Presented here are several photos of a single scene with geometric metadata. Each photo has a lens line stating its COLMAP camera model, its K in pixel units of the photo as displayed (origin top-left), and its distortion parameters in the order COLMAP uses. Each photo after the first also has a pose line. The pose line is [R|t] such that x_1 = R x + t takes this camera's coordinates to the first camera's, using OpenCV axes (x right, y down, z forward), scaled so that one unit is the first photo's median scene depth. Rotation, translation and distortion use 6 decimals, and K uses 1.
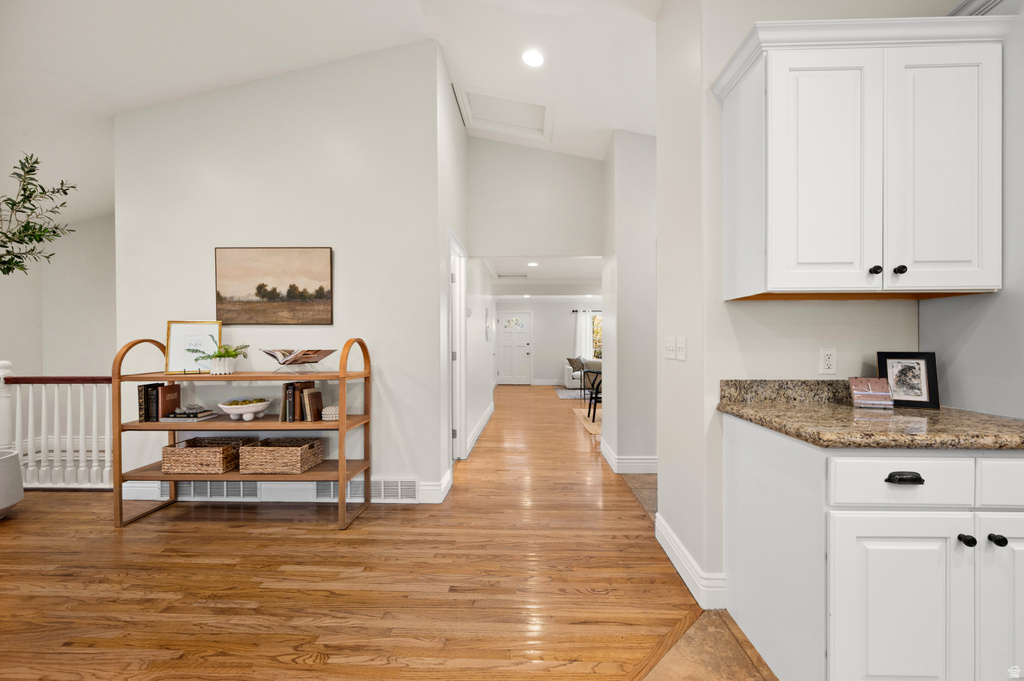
lens RADIAL K [[406.9, 0, 513.2], [0, 406.9, 345.6], [0, 0, 1]] dist [-0.000409, 0.000238]
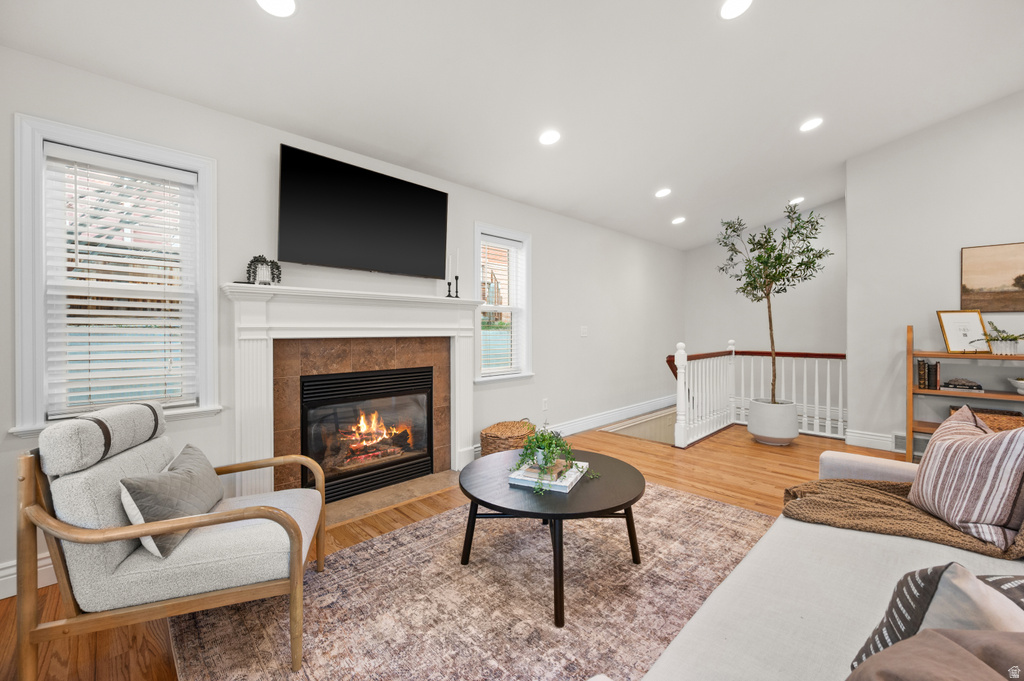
lens RADIAL K [[416.5, 0, 520.3], [0, 416.5, 329.4], [0, 0, 1]] dist [-0.000967, 0.000019]
pose [[0.734339, 0.003682, -0.678773, -0.940385], [-0.006086, 0.999981, -0.001159, 0.006177], [0.678755, 0.004983, 0.734348, -0.840585]]
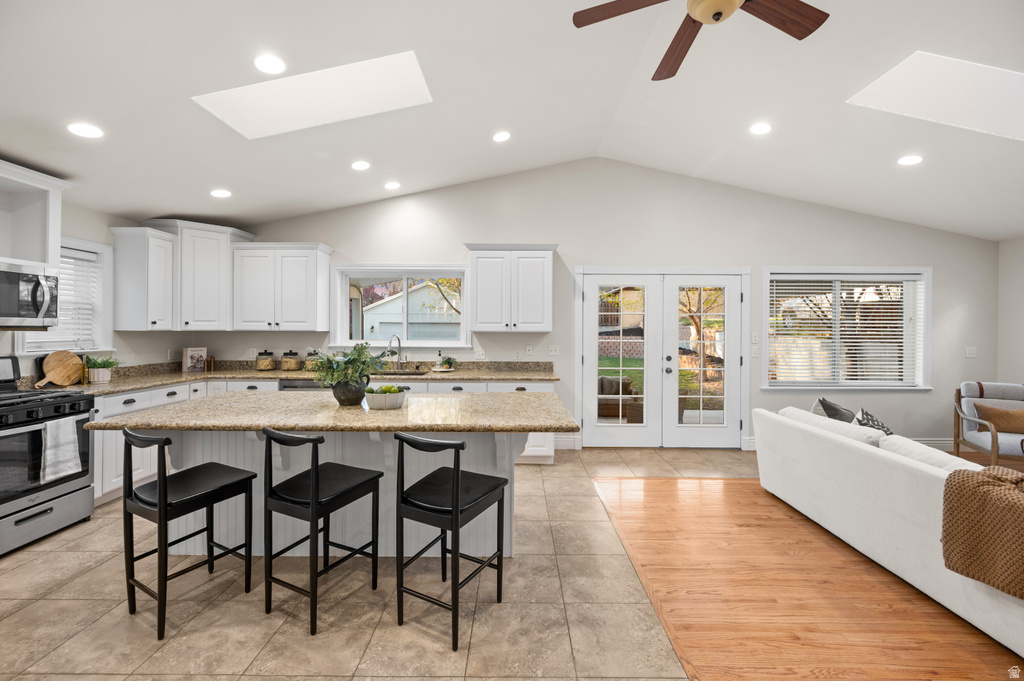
lens RADIAL K [[410.1, 0, 515.5], [0, 410.1, 330.0], [0, 0, 1]] dist [0.000200, 0.000011]
pose [[-0.999347, -0.000889, -0.036114, 0.091725], [-0.001180, 0.999967, 0.008027, -0.087282], [0.036105, 0.008064, -0.999315, 0.618473]]
